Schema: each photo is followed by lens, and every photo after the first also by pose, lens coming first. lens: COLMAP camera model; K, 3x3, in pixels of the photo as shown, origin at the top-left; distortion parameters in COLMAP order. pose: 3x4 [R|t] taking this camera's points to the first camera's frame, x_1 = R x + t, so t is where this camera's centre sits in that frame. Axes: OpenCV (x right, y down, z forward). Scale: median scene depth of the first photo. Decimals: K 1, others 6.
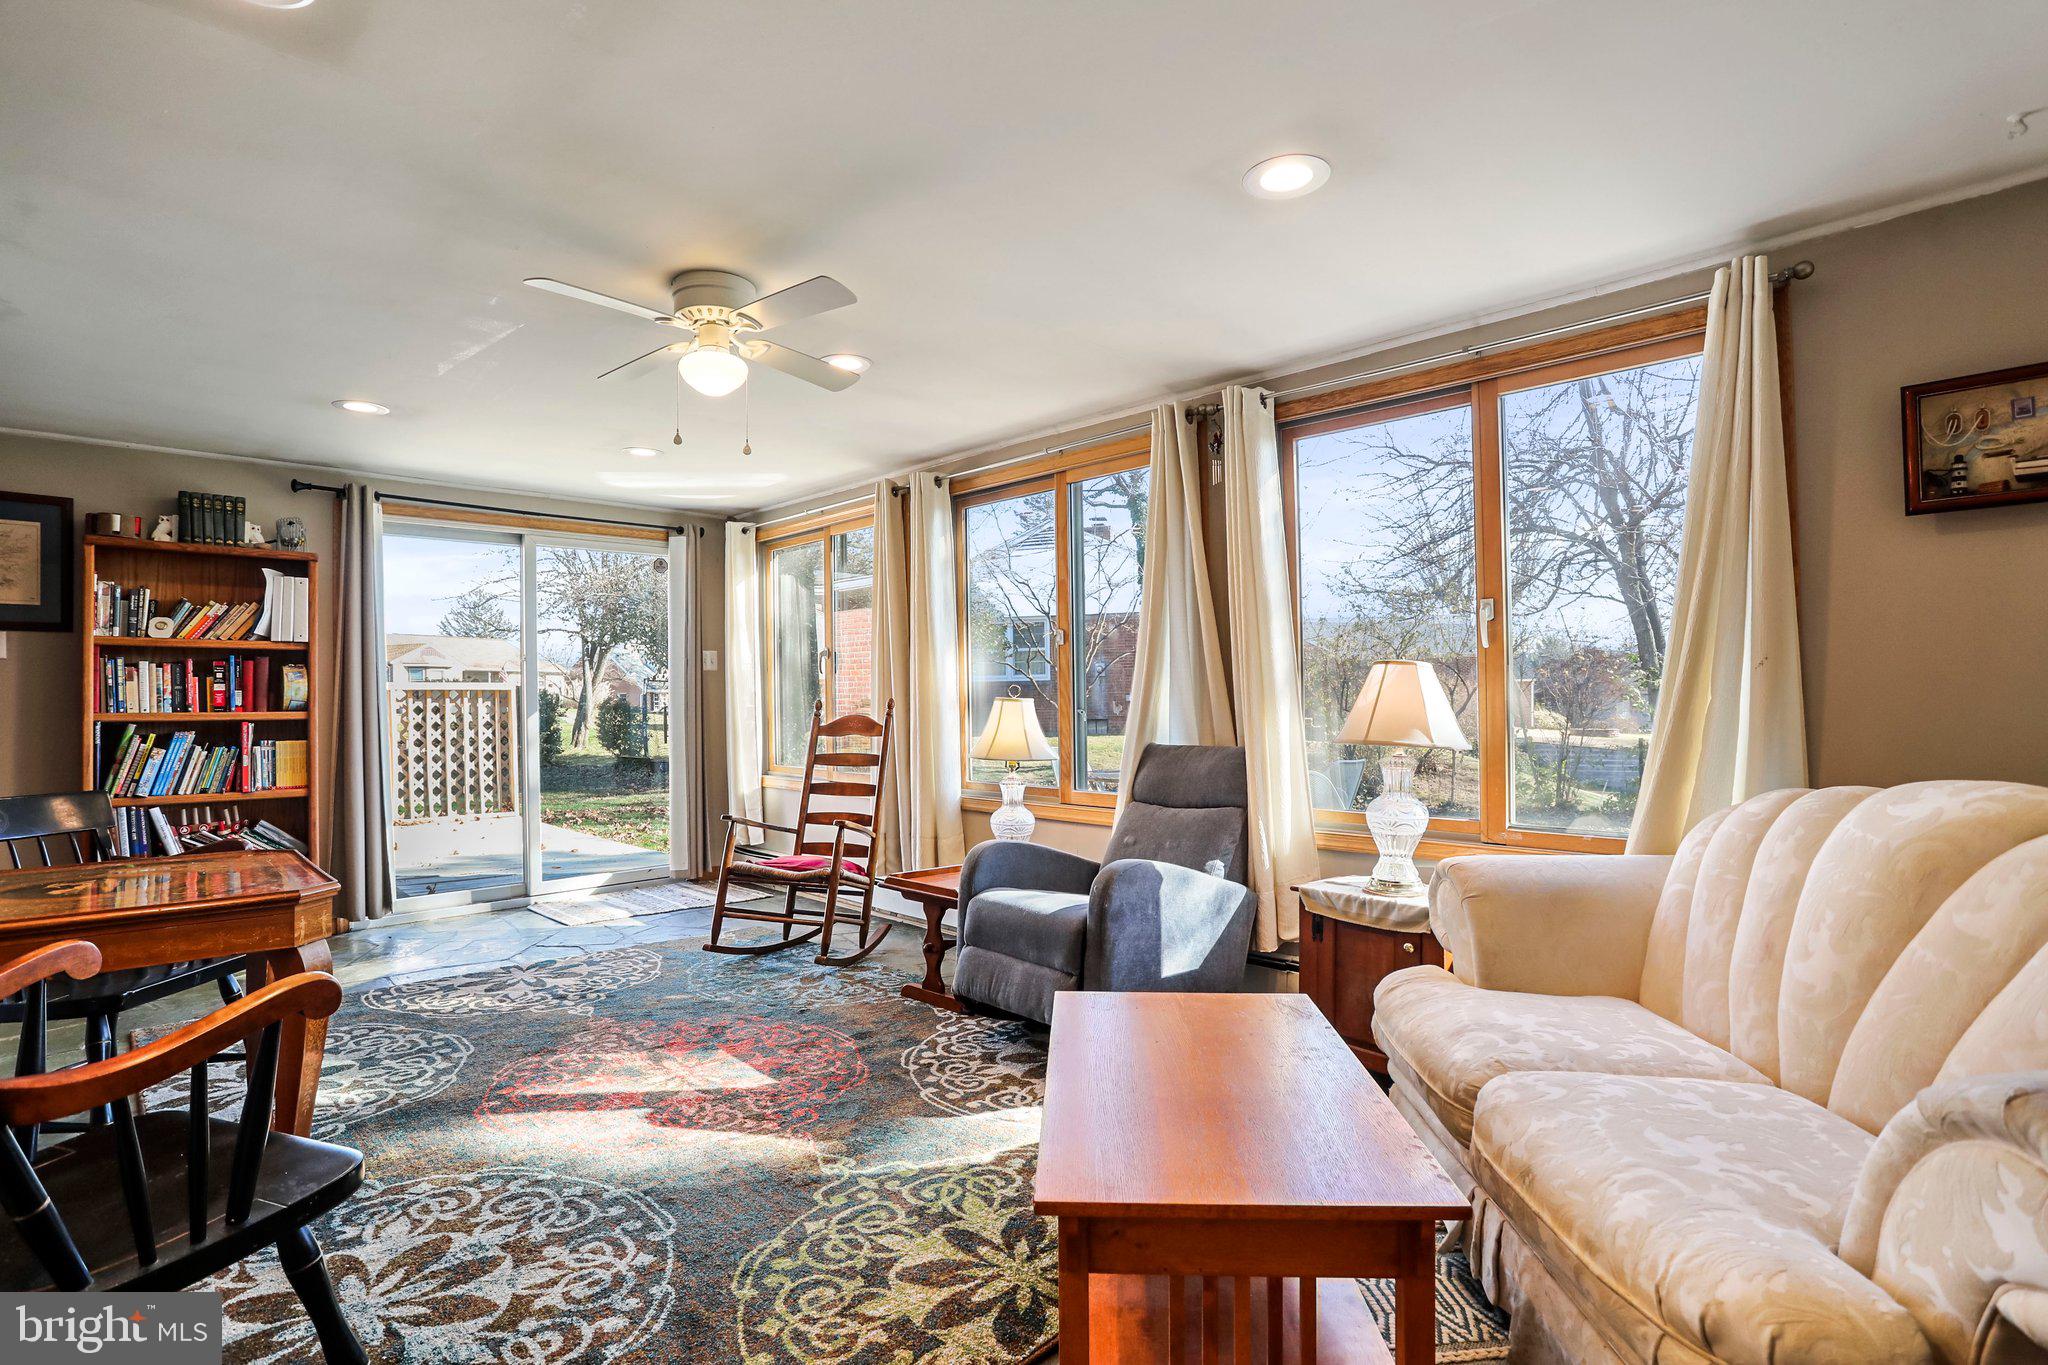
lens RADIAL K [[1020.4, 0, 1011.8], [0, 1020.4, 689.0], [0, 0, 1]] dist [-0.037633, 0.014177]
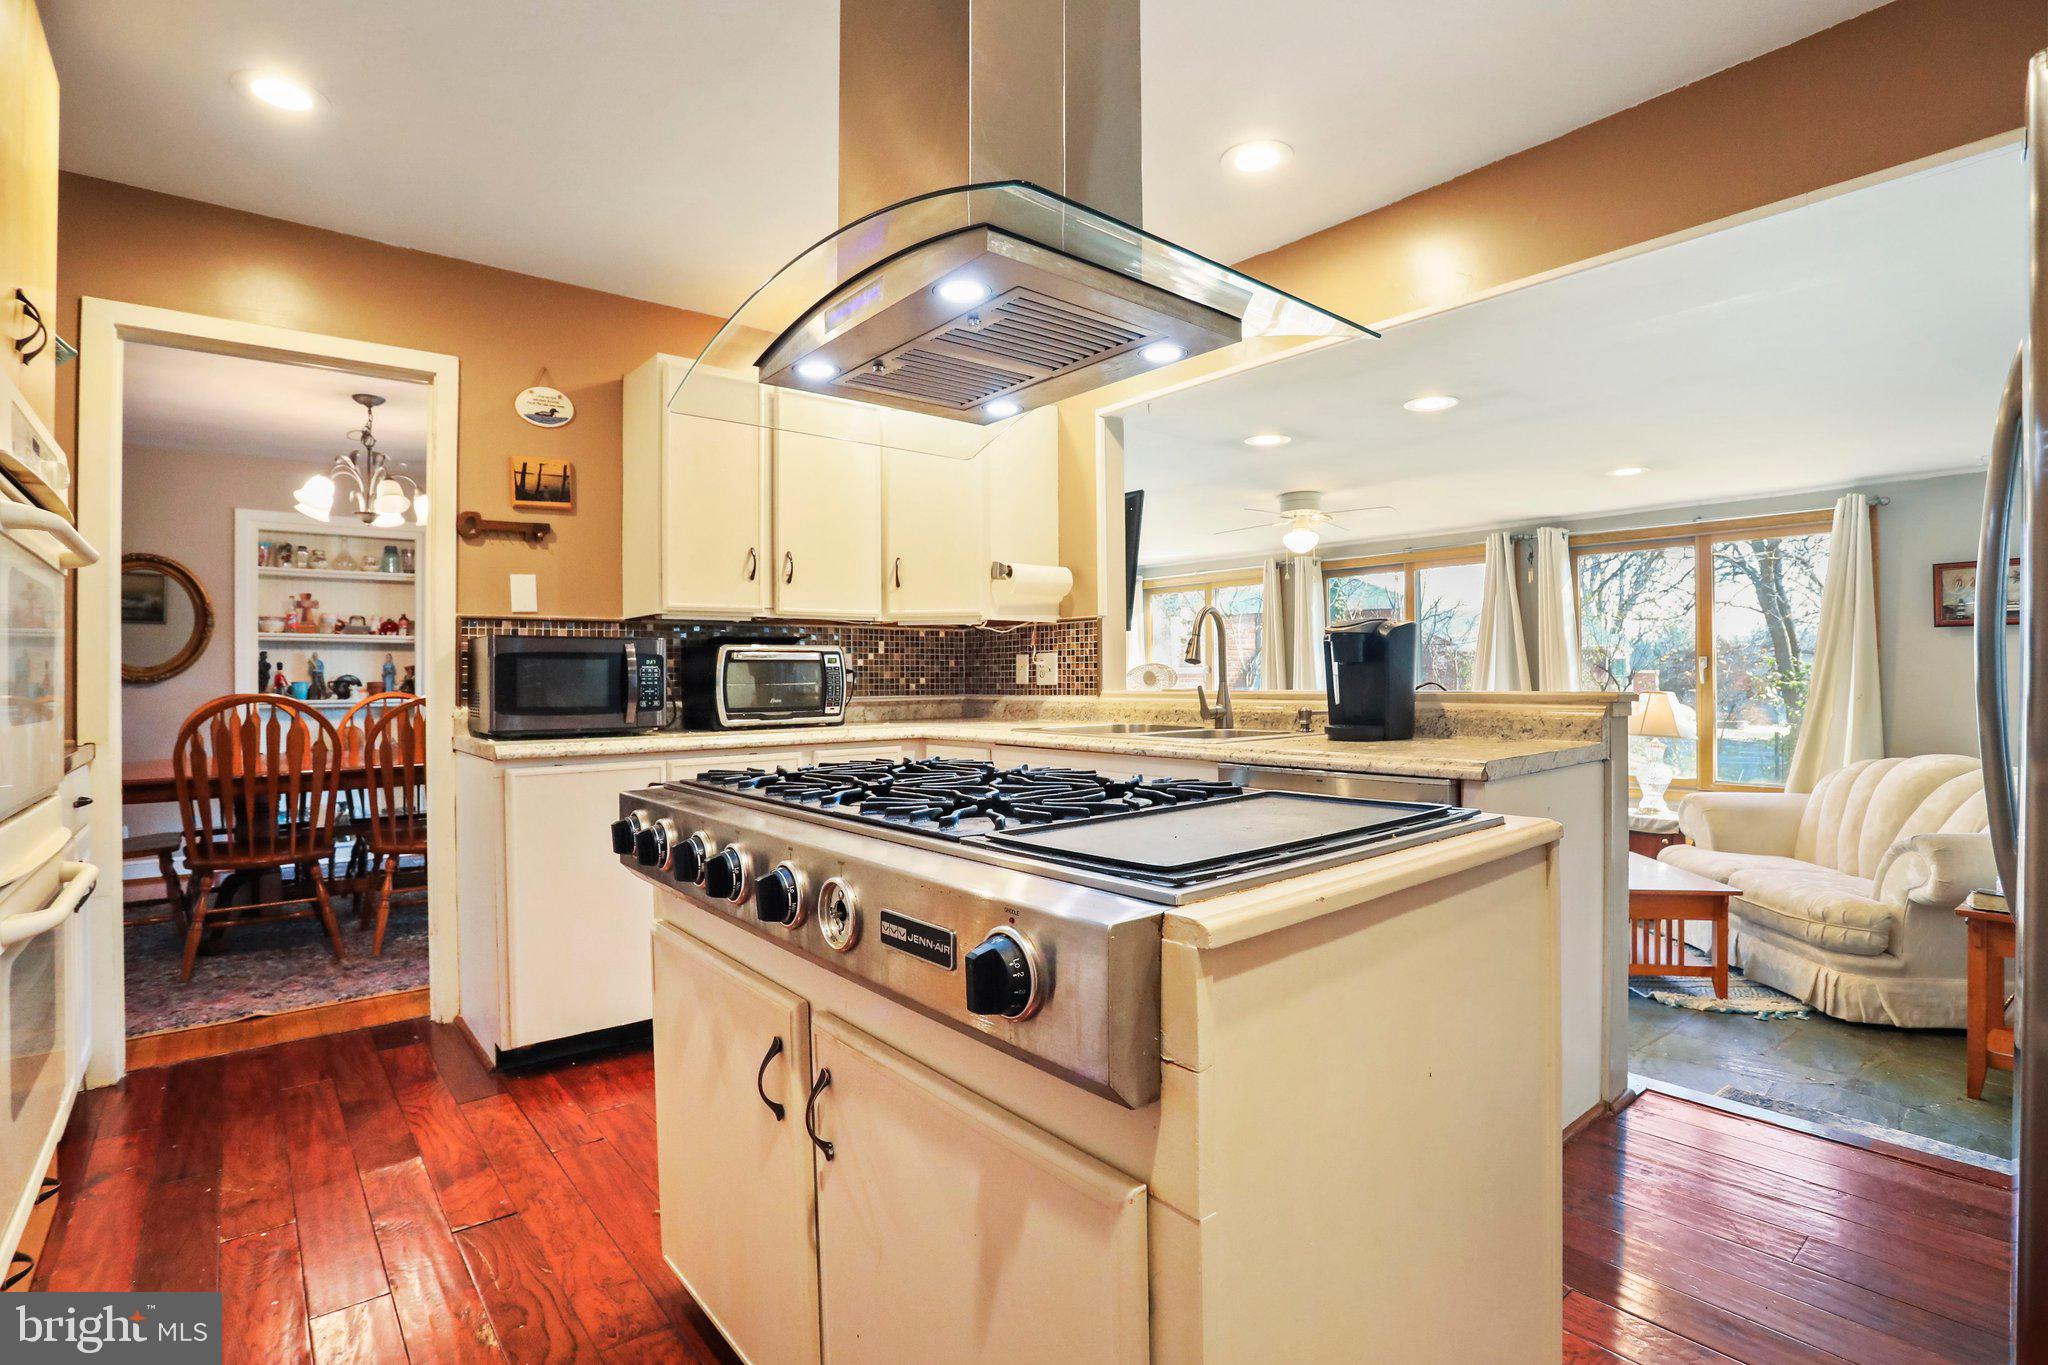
lens RADIAL K [[1020.4, 0, 1022.3], [0, 1020.4, 678.2], [0, 0, 1]] dist [-0.037633, 0.014177]
pose [[0.996721, 0.007937, -0.080528, -0.780064], [-0.007476, 0.999954, 0.006029, -0.066385], [0.080572, -0.005407, 0.996734, -1.159562]]
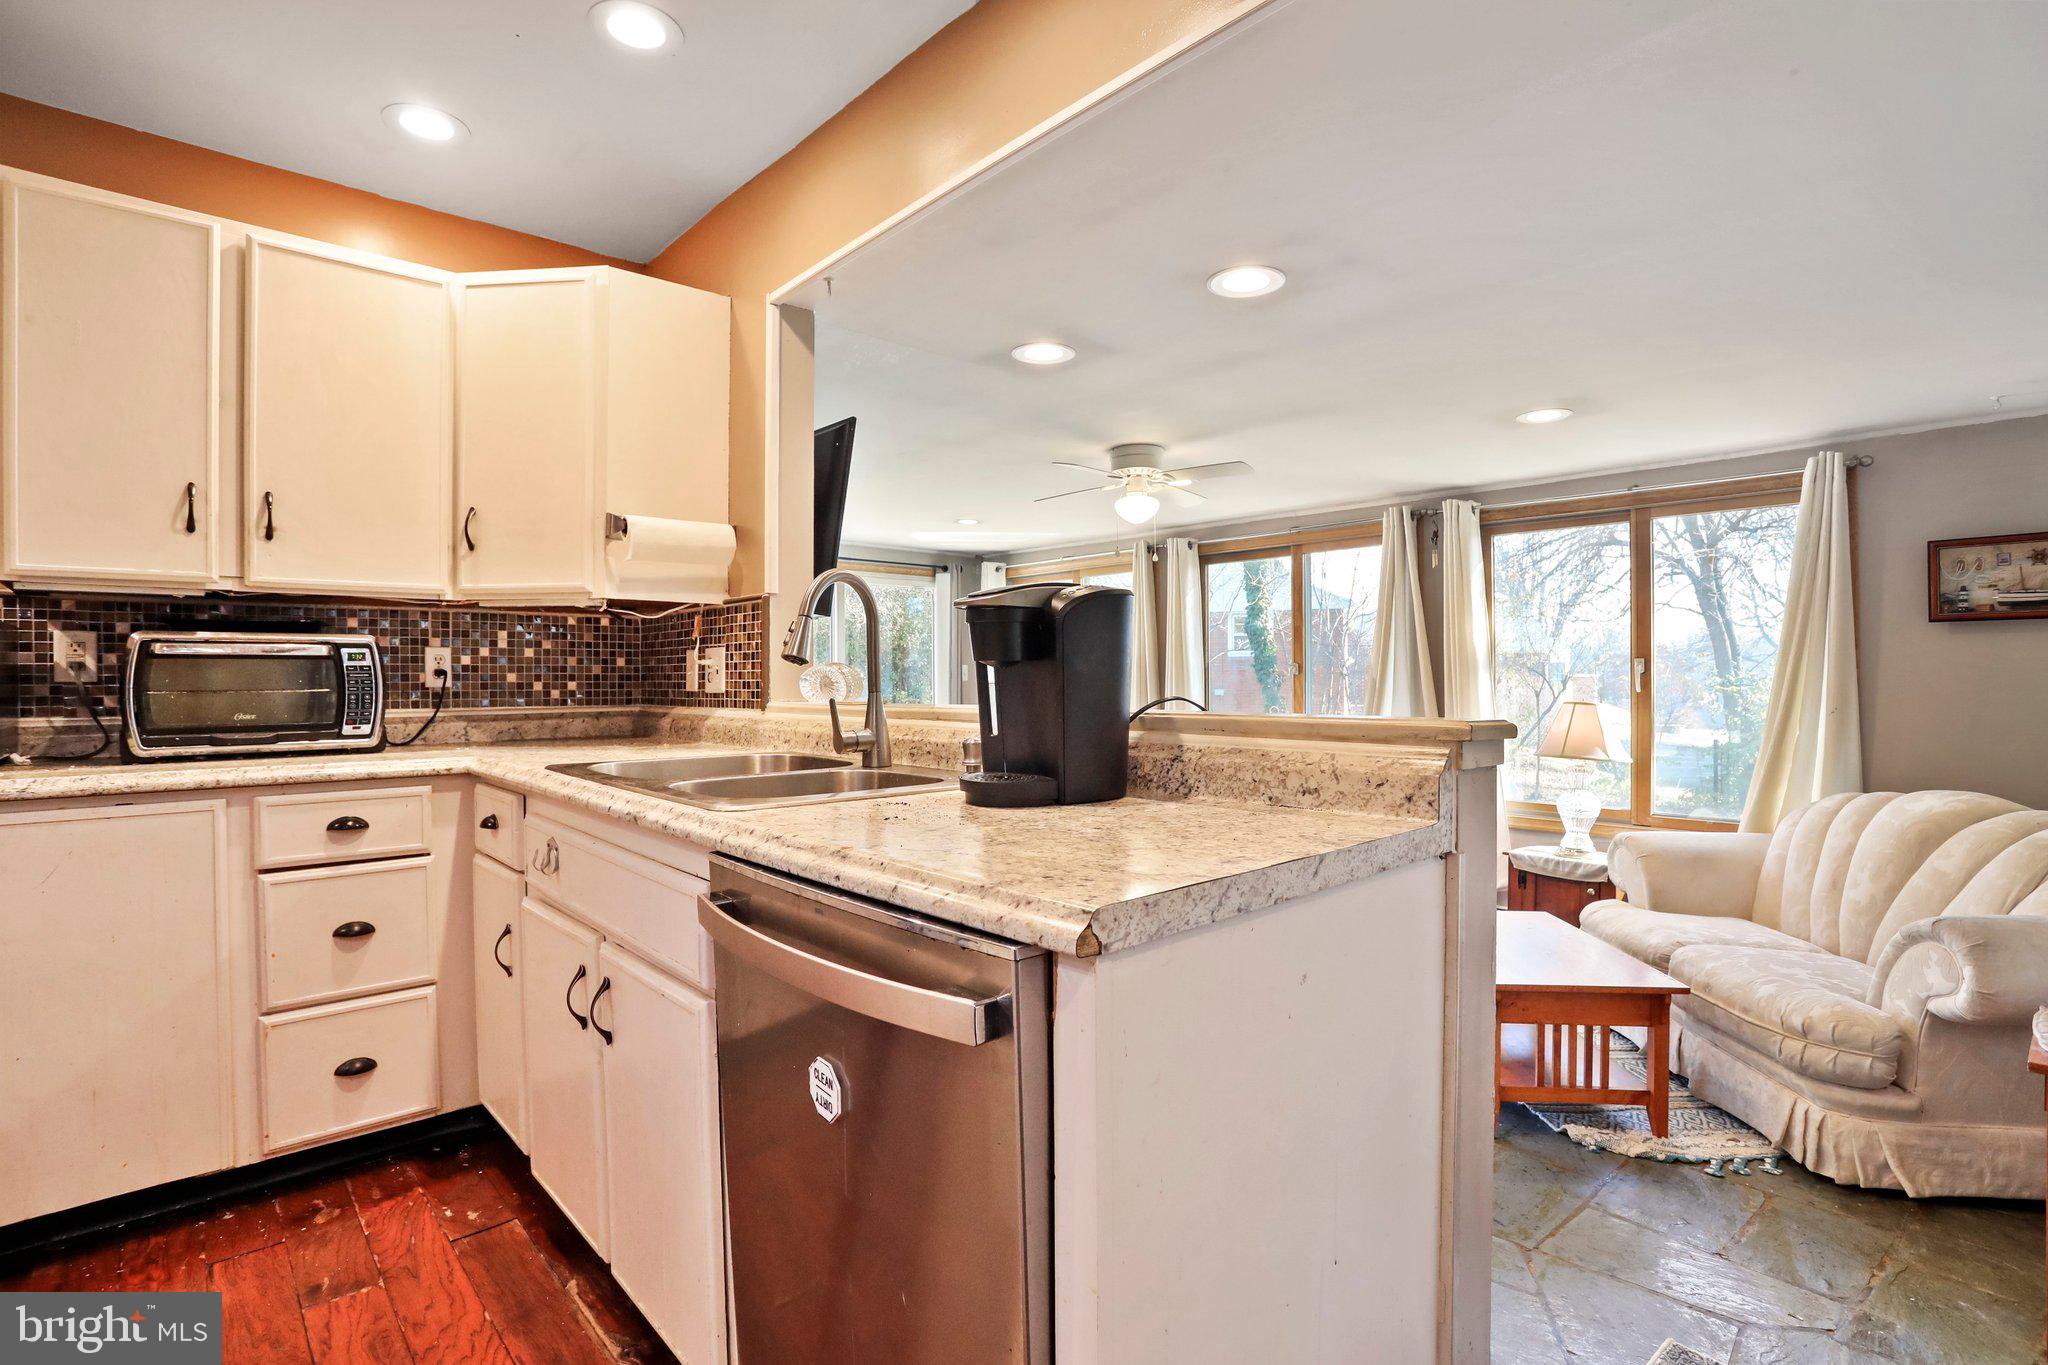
lens RADIAL K [[1020.4, 0, 1014.4], [0, 1020.4, 682.7], [0, 0, 1]] dist [-0.037633, 0.014177]
pose [[0.999057, 0.012662, -0.041542, -0.482044], [-0.012287, 0.999882, 0.009252, -0.072613], [0.041654, -0.008733, 0.999094, -0.636765]]
